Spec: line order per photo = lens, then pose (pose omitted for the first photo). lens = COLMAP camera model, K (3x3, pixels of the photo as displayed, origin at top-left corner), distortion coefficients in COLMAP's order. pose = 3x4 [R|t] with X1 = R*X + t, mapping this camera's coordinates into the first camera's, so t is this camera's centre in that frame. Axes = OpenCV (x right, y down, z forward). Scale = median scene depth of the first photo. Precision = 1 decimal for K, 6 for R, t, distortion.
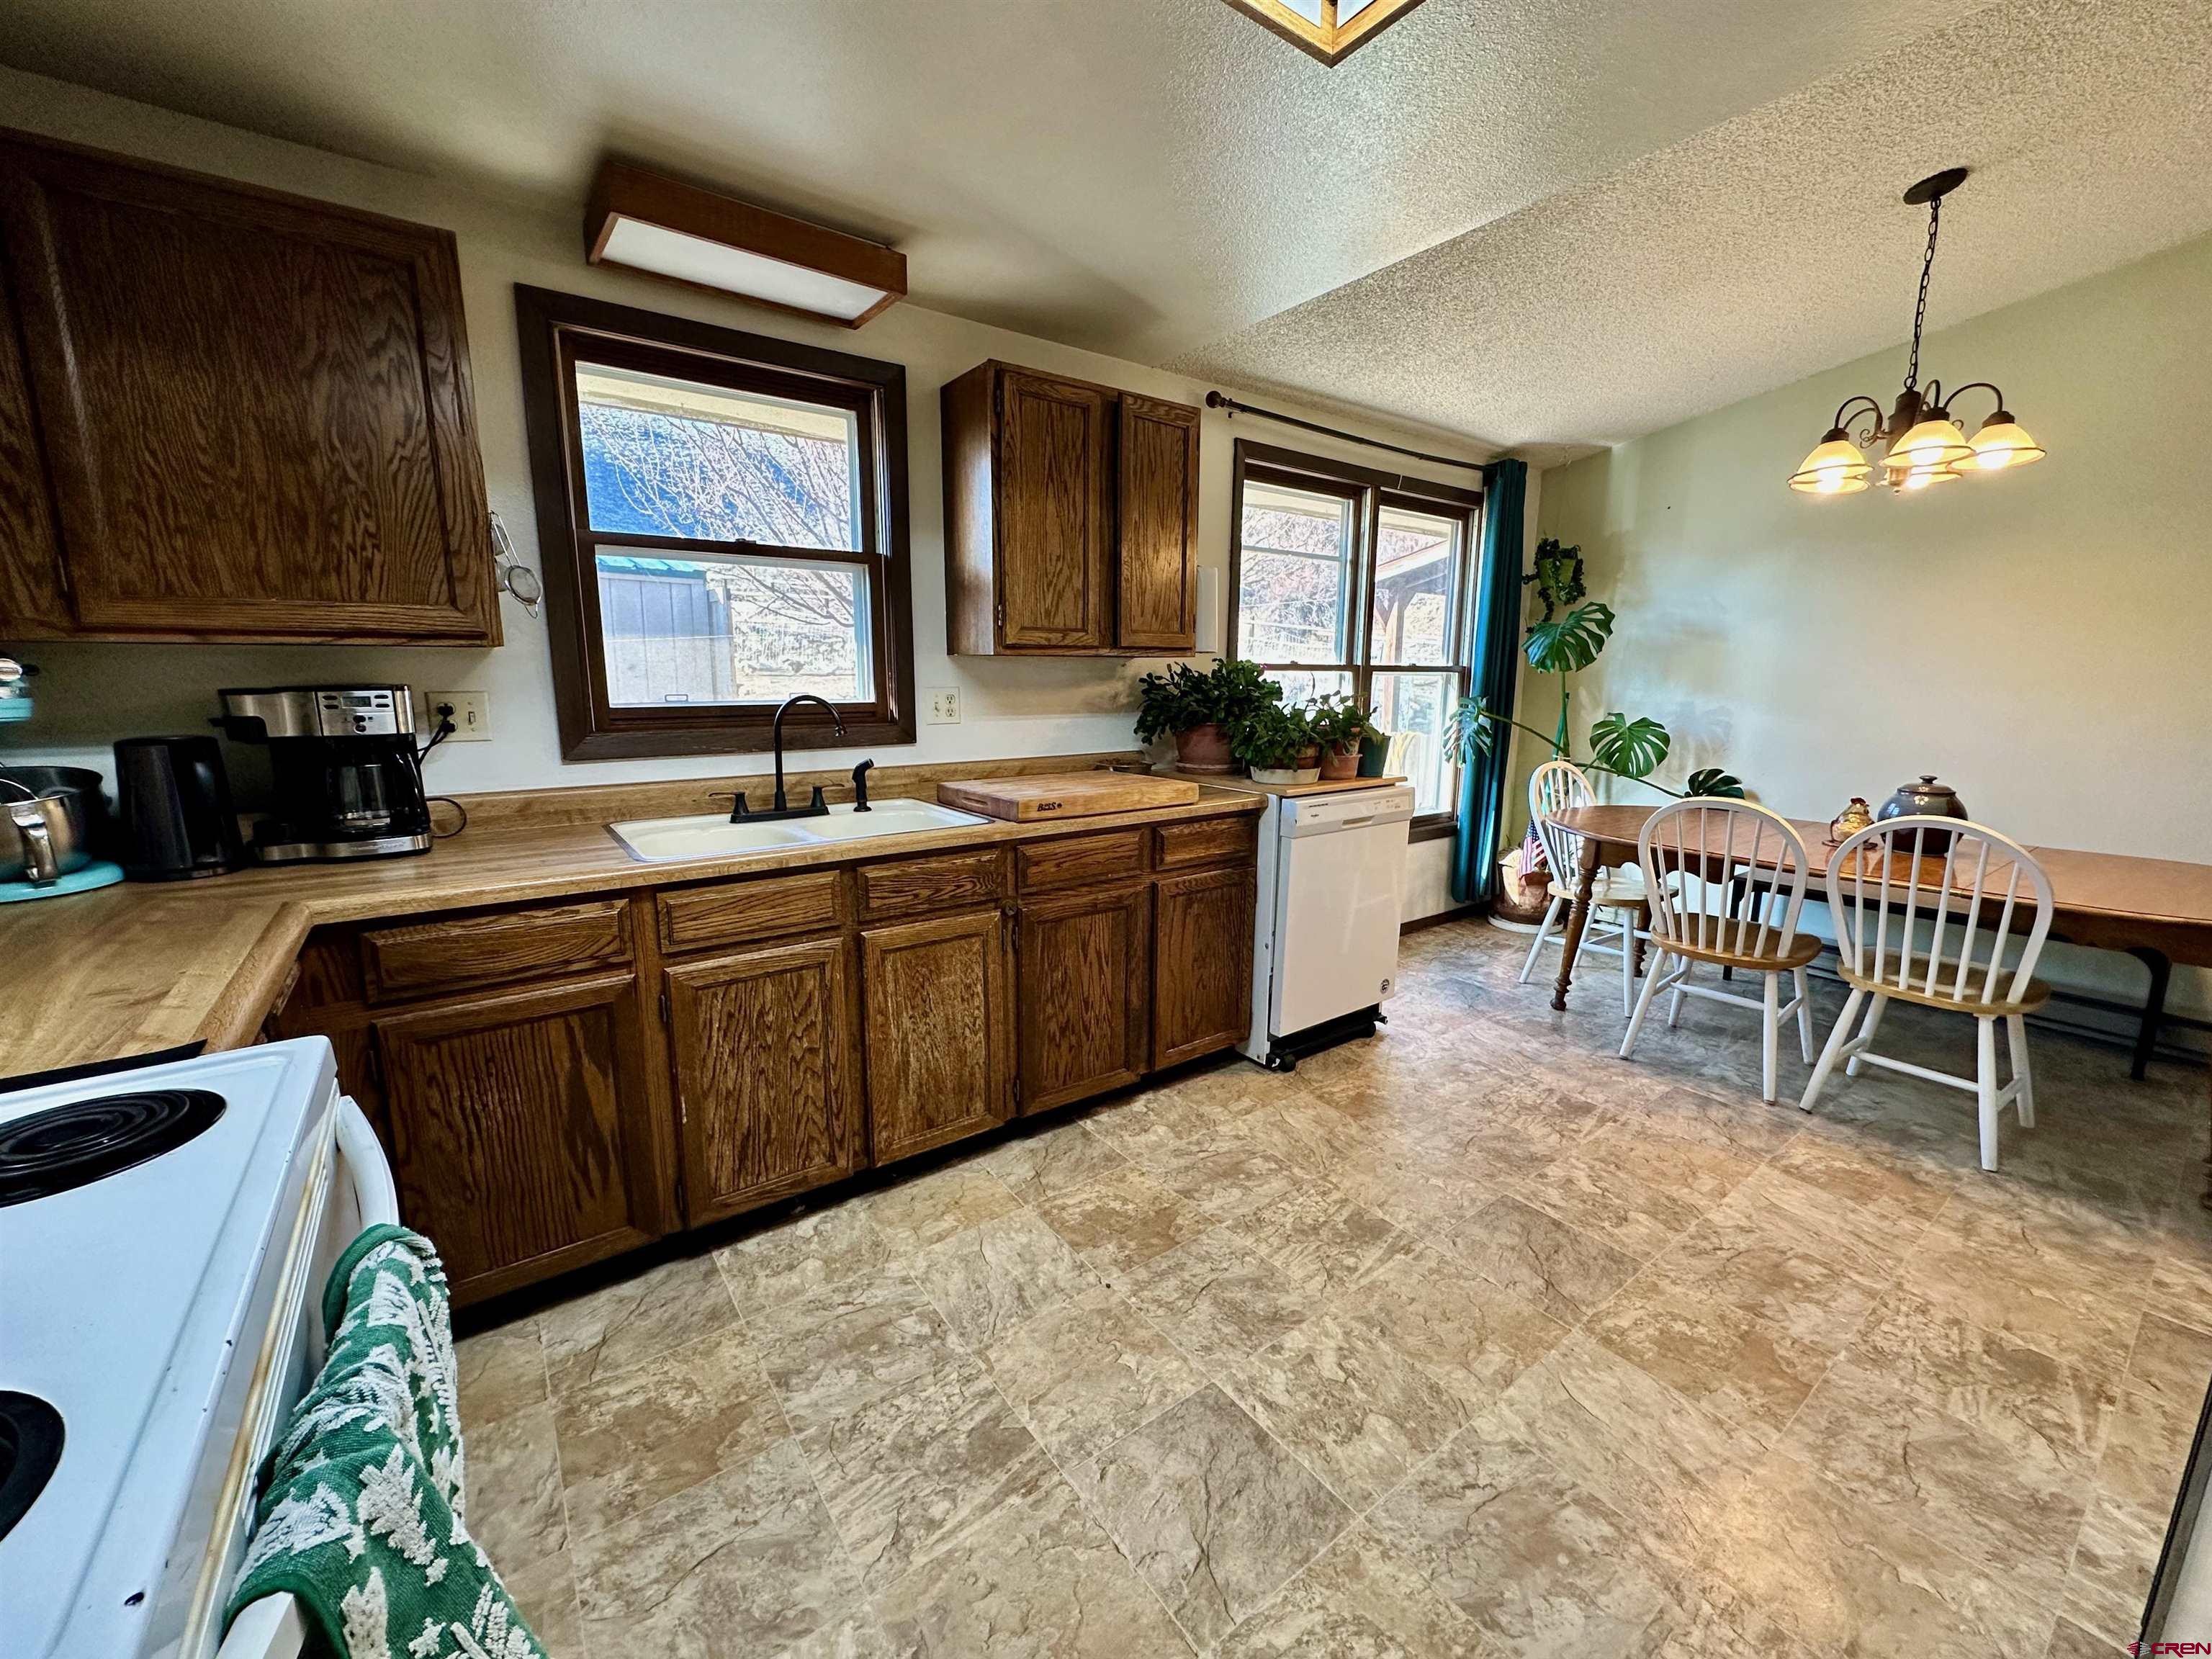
lens RADIAL K [[884.6, 0, 1103.2], [0, 884.6, 830.1], [0, 0, 1]] dist [-0.002810, 0.000860]
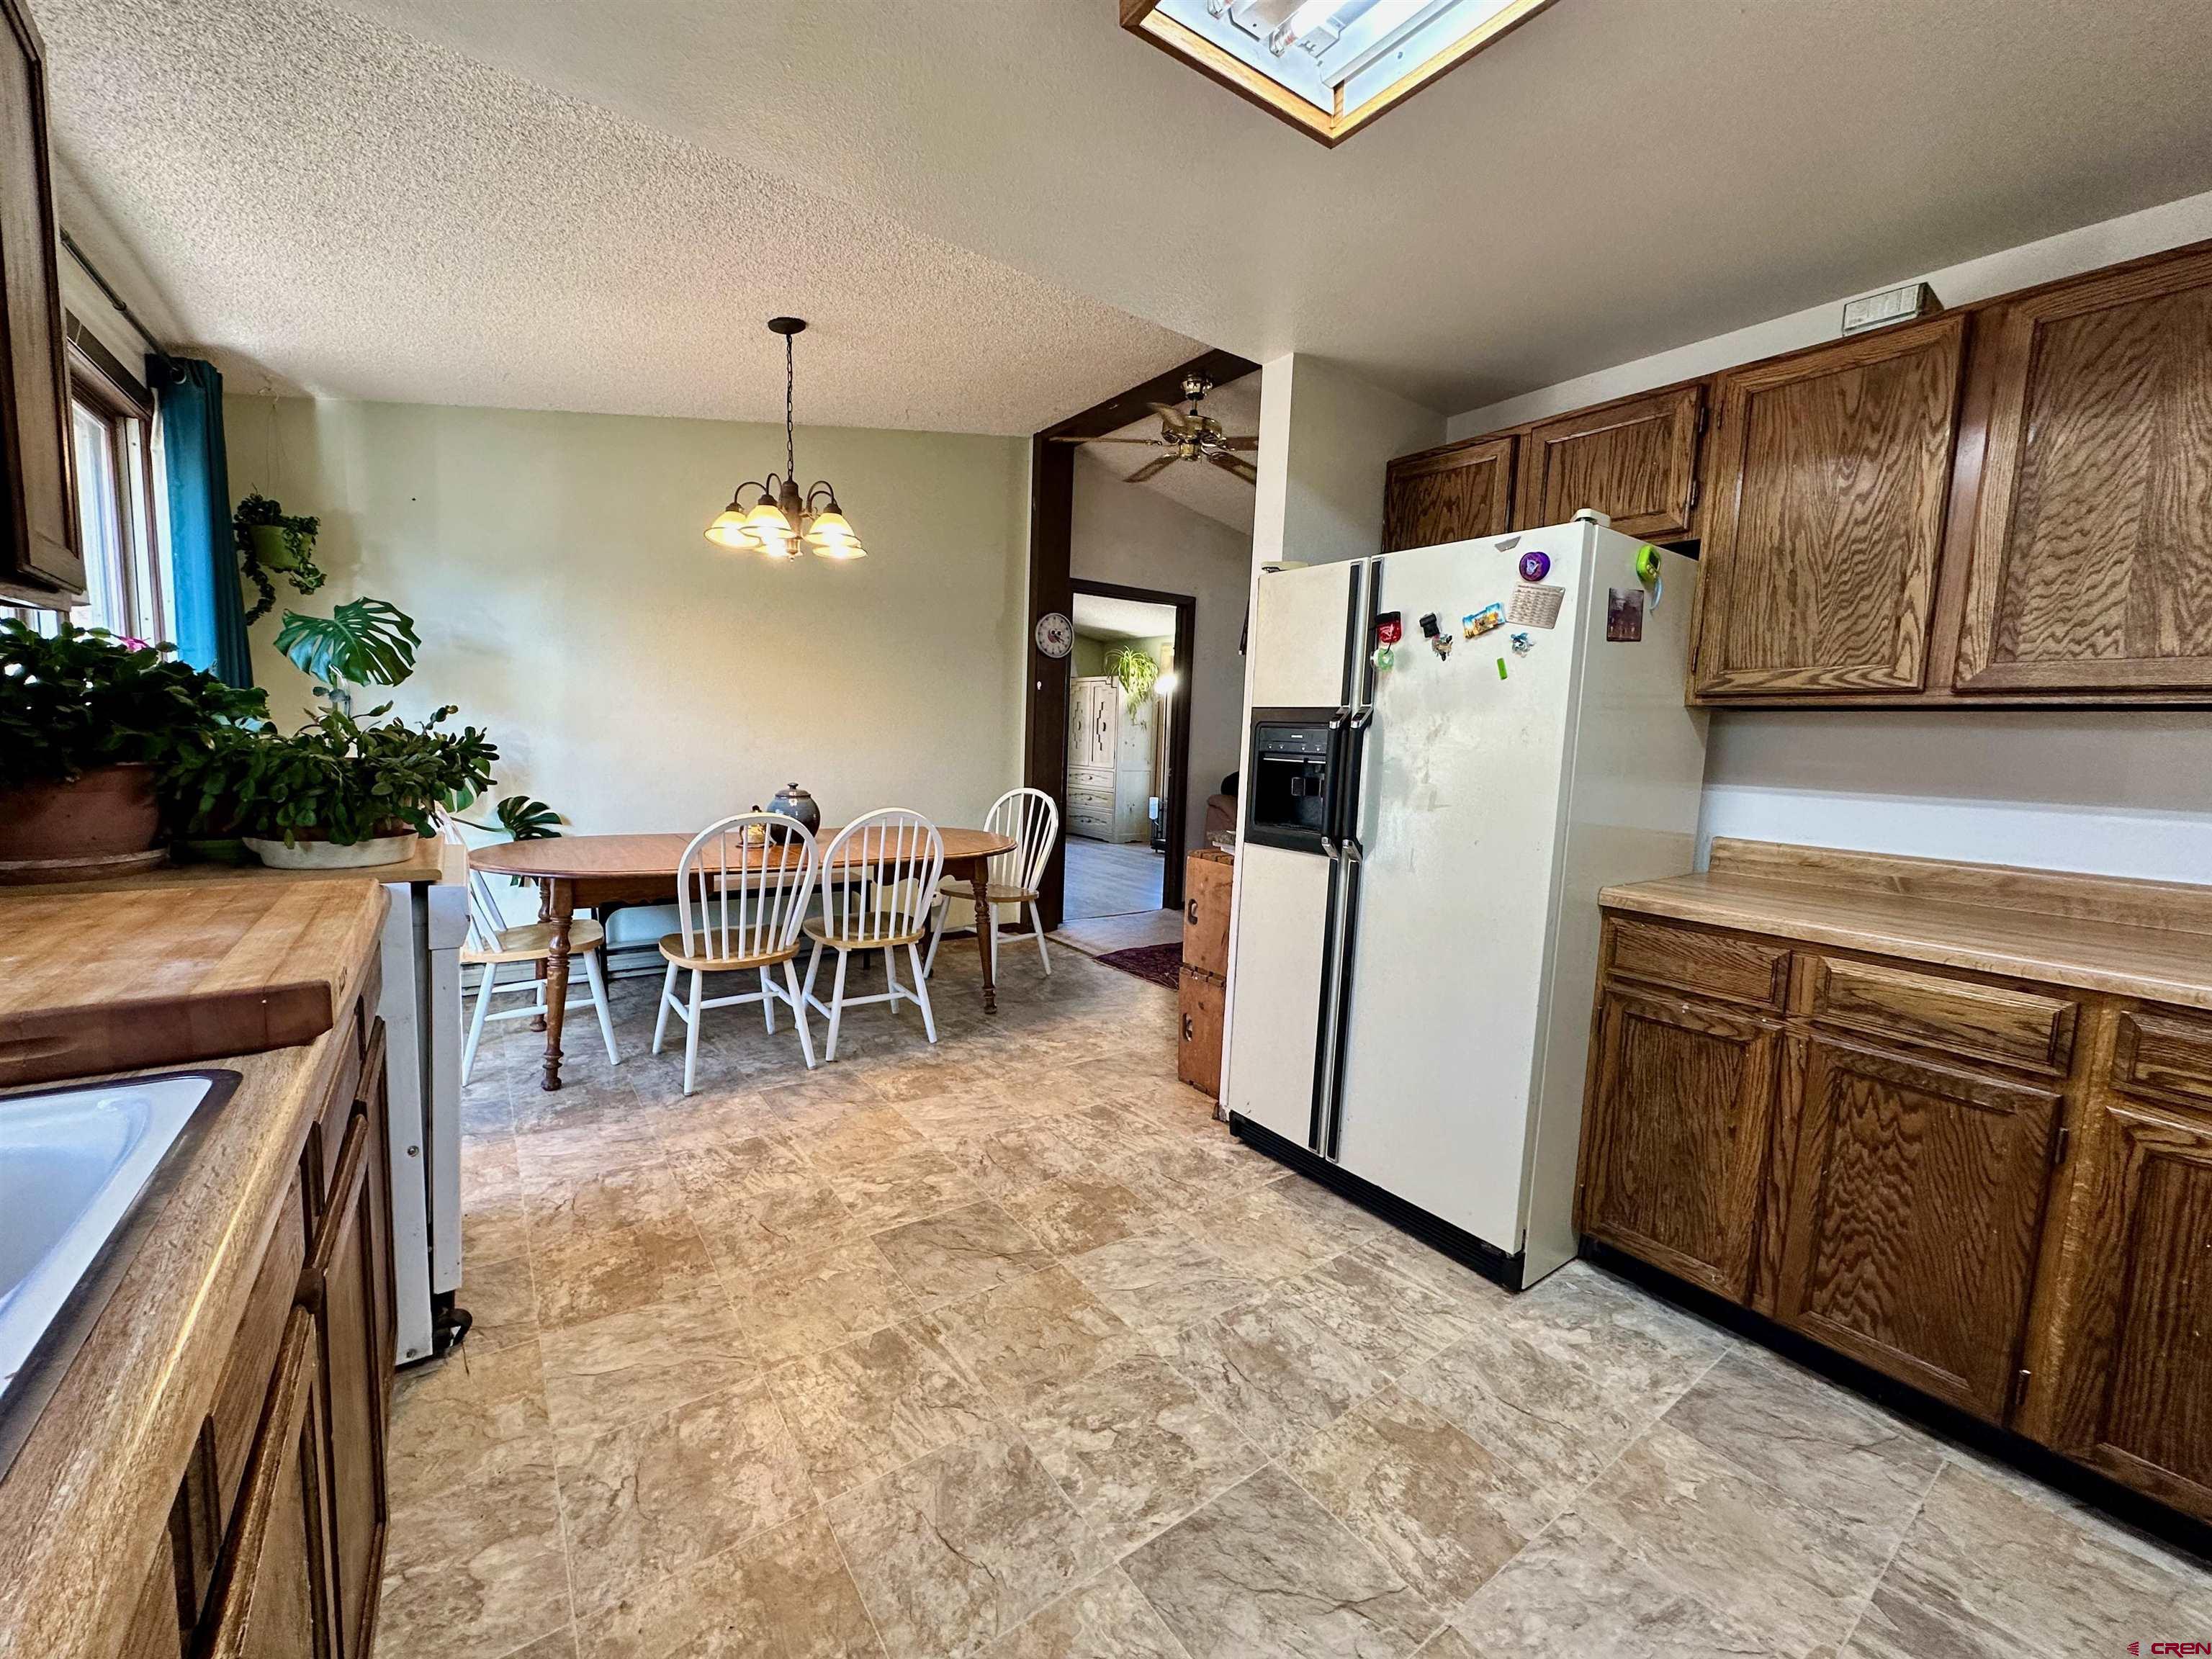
lens RADIAL K [[884.6, 0, 1103.2], [0, 884.6, 830.1], [0, 0, 1]] dist [-0.002810, 0.000860]
pose [[0.006060, -0.110304, 0.993879, -0.437049], [0.140466, 0.984137, 0.108366, -0.086669], [-0.990067, 0.138950, 0.021458, 0.658504]]
